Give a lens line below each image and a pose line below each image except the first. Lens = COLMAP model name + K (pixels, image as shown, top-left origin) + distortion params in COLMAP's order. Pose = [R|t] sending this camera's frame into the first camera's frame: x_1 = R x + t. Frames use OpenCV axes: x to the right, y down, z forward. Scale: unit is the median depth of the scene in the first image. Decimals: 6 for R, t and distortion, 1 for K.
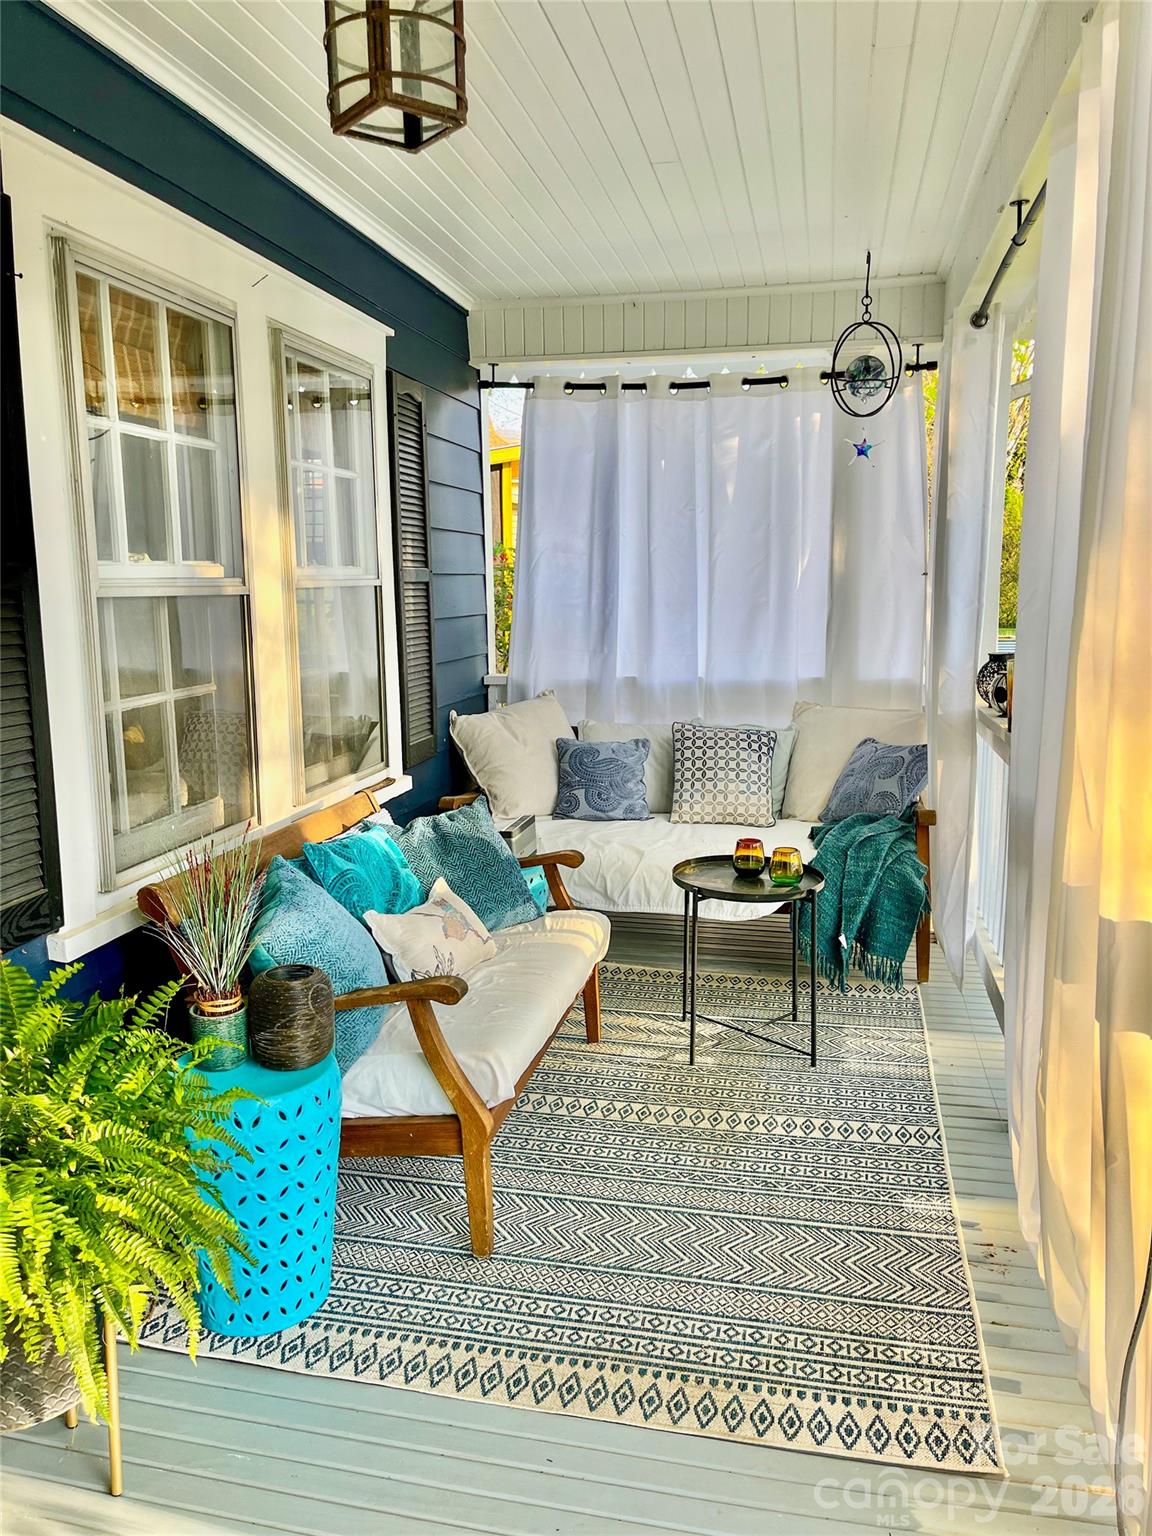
lens RADIAL K [[1155.0, 0, 576.7], [0, 1155.0, 766.8], [0, 0, 1]] dist [0.018253, -0.007100]
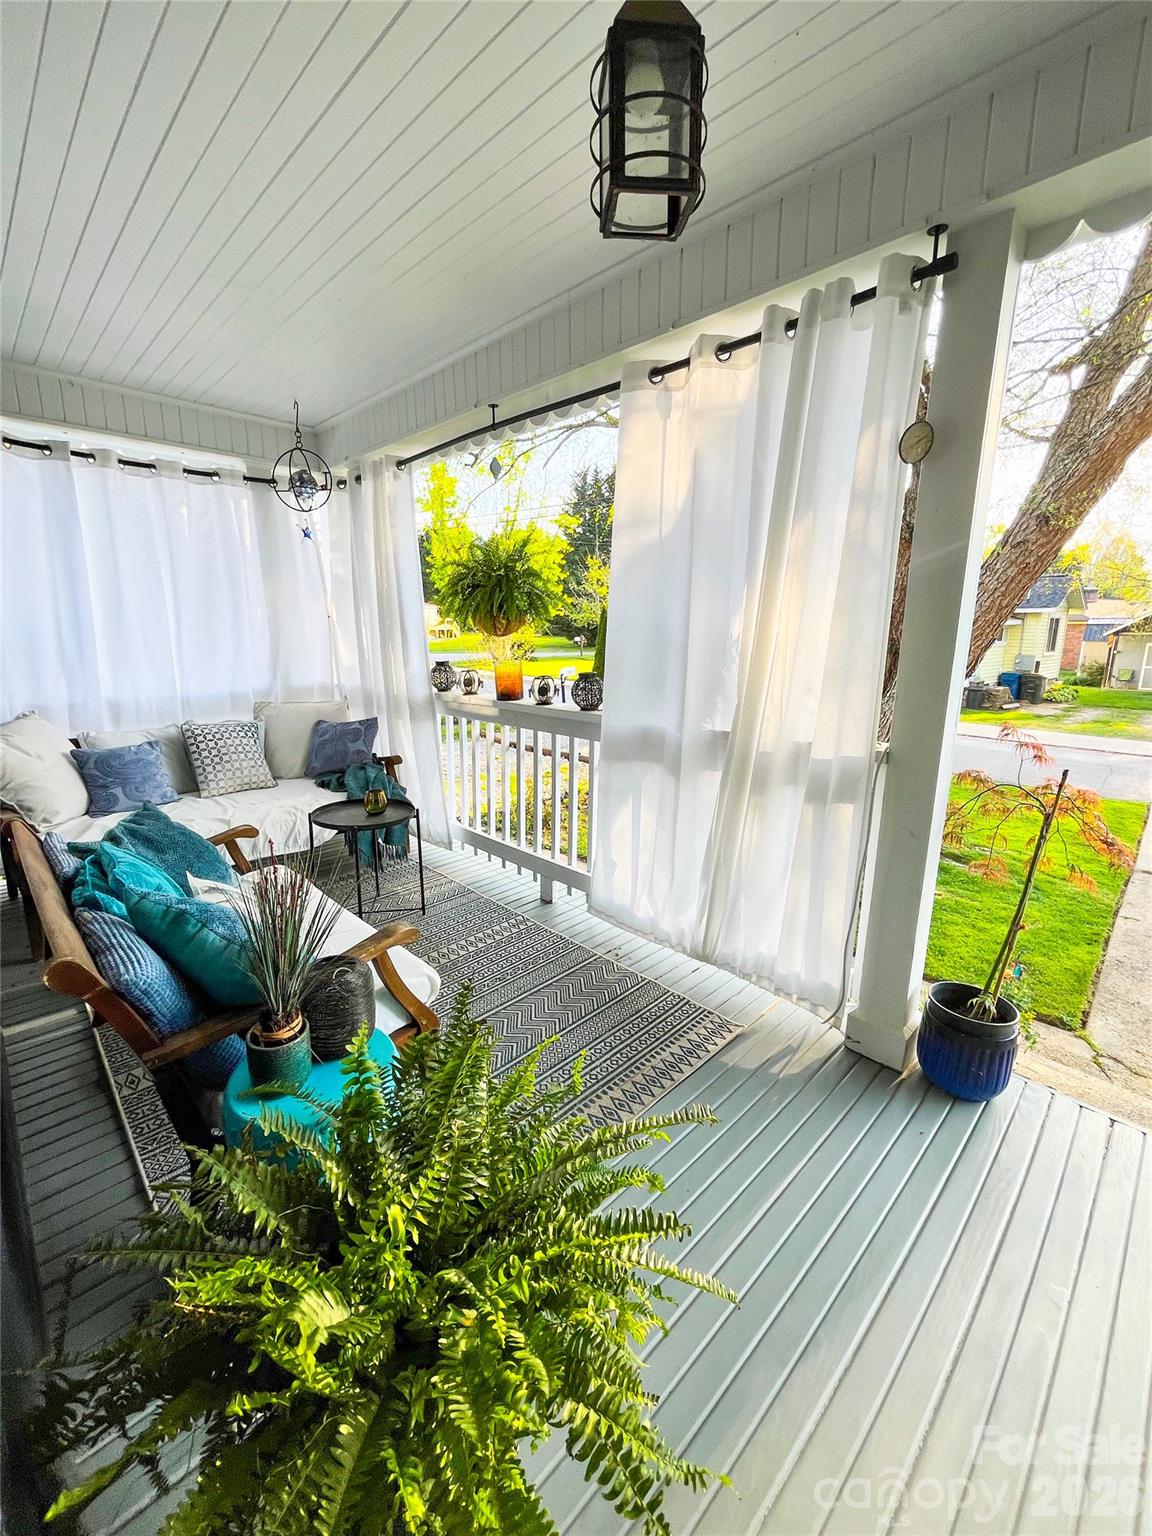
lens RADIAL K [[626.8, 0, 570.5], [0, 626.8, 765.1], [0, 0, 1]] dist [0.003338, -0.000158]
pose [[0.552038, -0.171387, 0.816015, -0.275893], [0.124260, 0.984629, 0.122738, -0.026619], [-0.824508, 0.033642, 0.564850, 0.229210]]
